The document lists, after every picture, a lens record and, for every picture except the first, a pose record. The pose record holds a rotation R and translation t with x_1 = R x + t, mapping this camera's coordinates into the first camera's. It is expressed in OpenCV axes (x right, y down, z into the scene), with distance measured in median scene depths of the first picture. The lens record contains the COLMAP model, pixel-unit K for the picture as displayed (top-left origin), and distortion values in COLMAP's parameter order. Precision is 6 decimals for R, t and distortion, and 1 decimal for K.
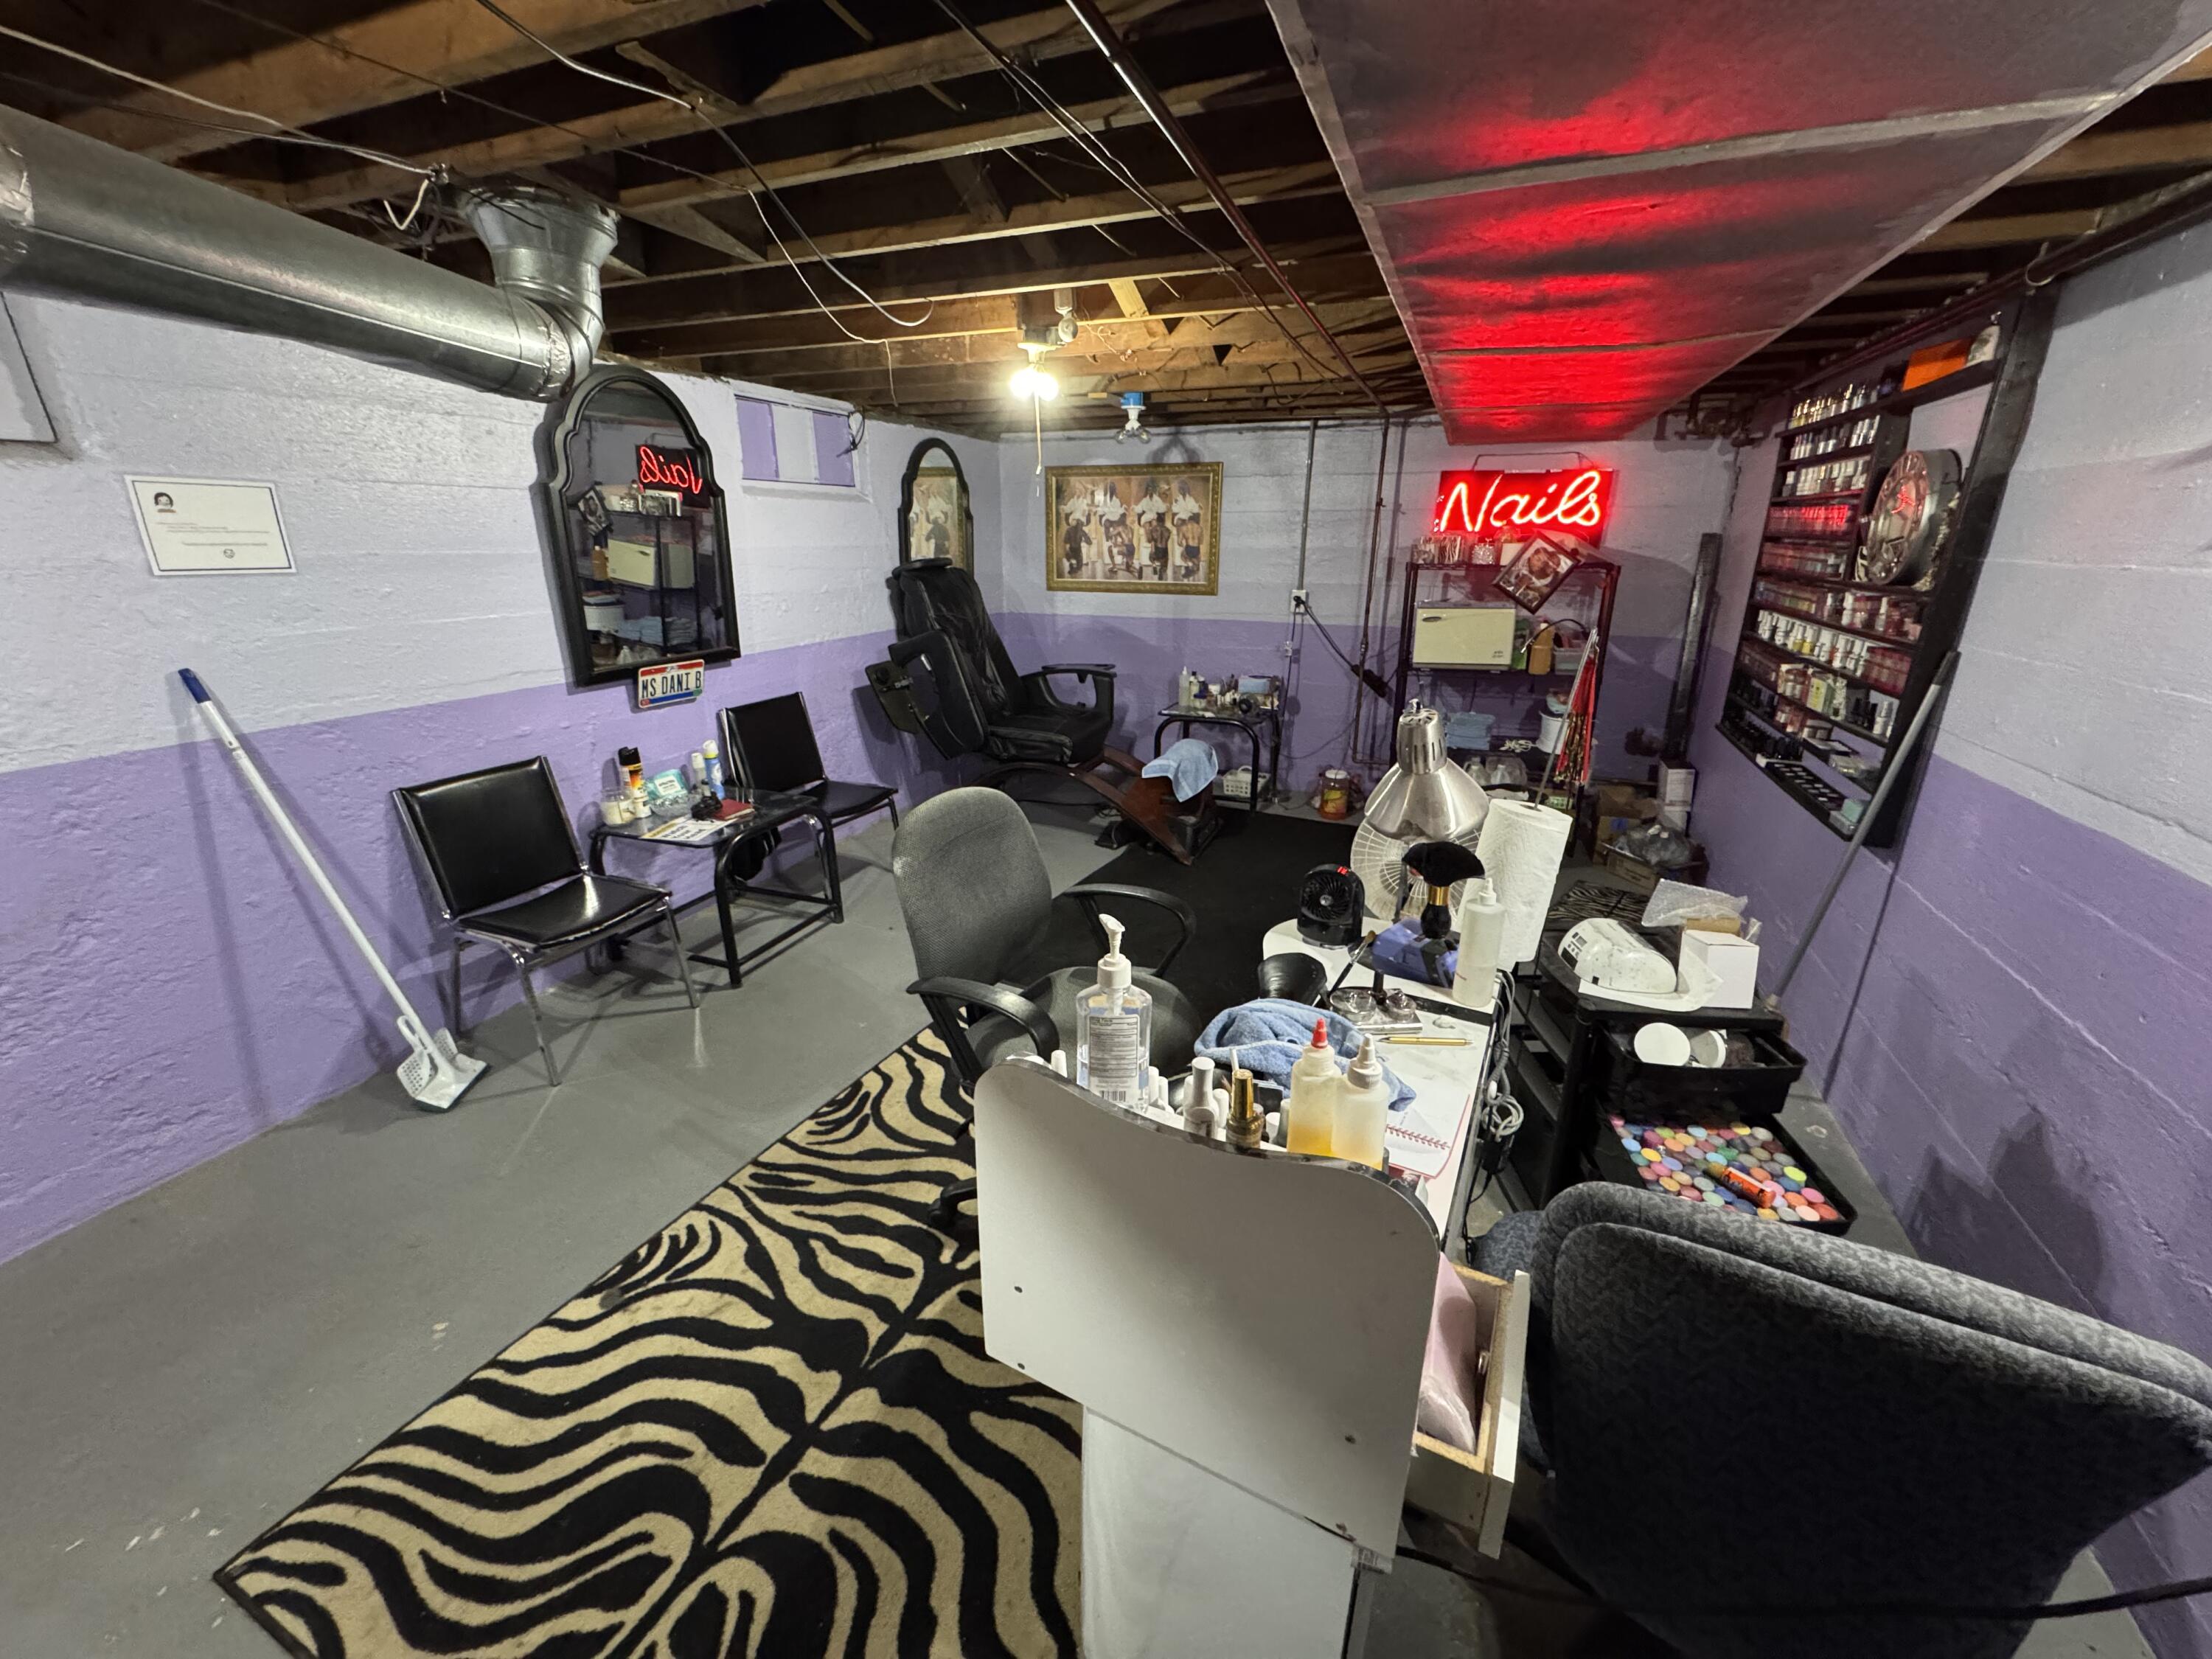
lens RADIAL K [[881.2, 0, 1103.7], [0, 881.2, 826.5], [0, 0, 1]] dist [-0.008163, 0.001327]
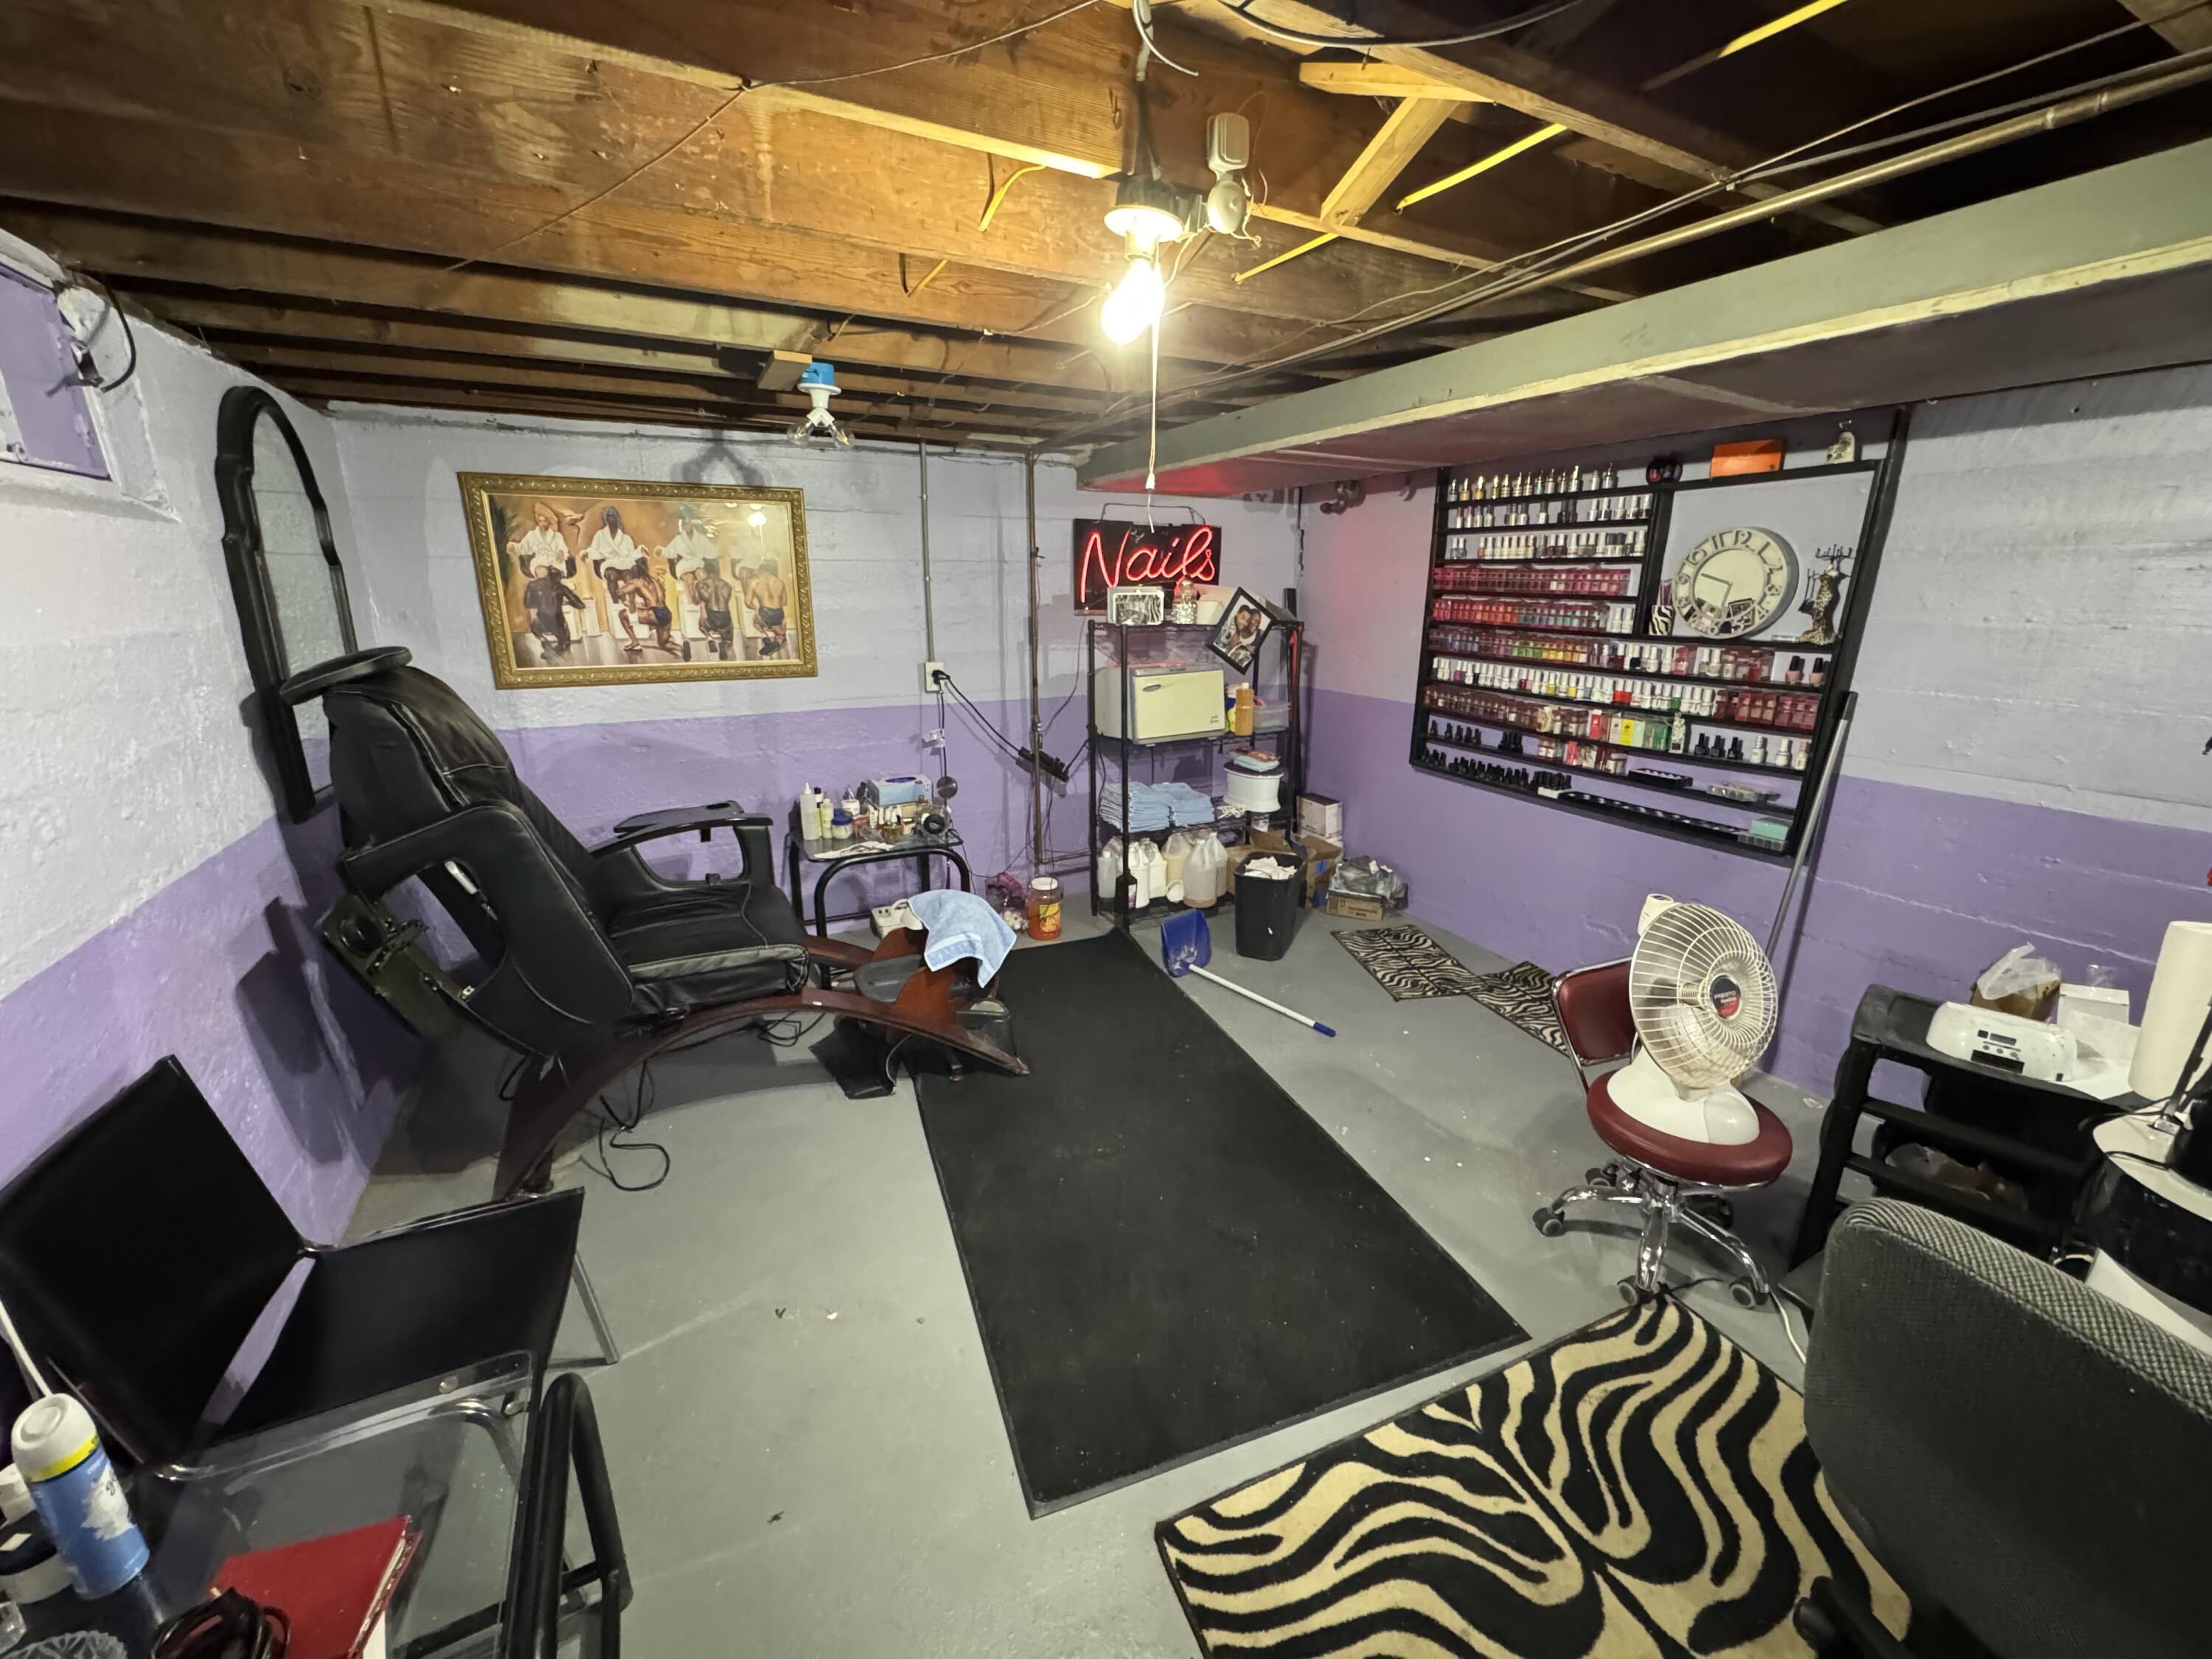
lens RADIAL K [[881.2, 0, 1105.4], [0, 881.2, 829.1], [0, 0, 1]] dist [-0.008163, 0.001327]
pose [[0.653188, -0.202527, 0.729608, -0.265414], [0.235734, 0.970071, 0.058233, -0.135252], [-0.719566, 0.133956, 0.681382, 0.383900]]
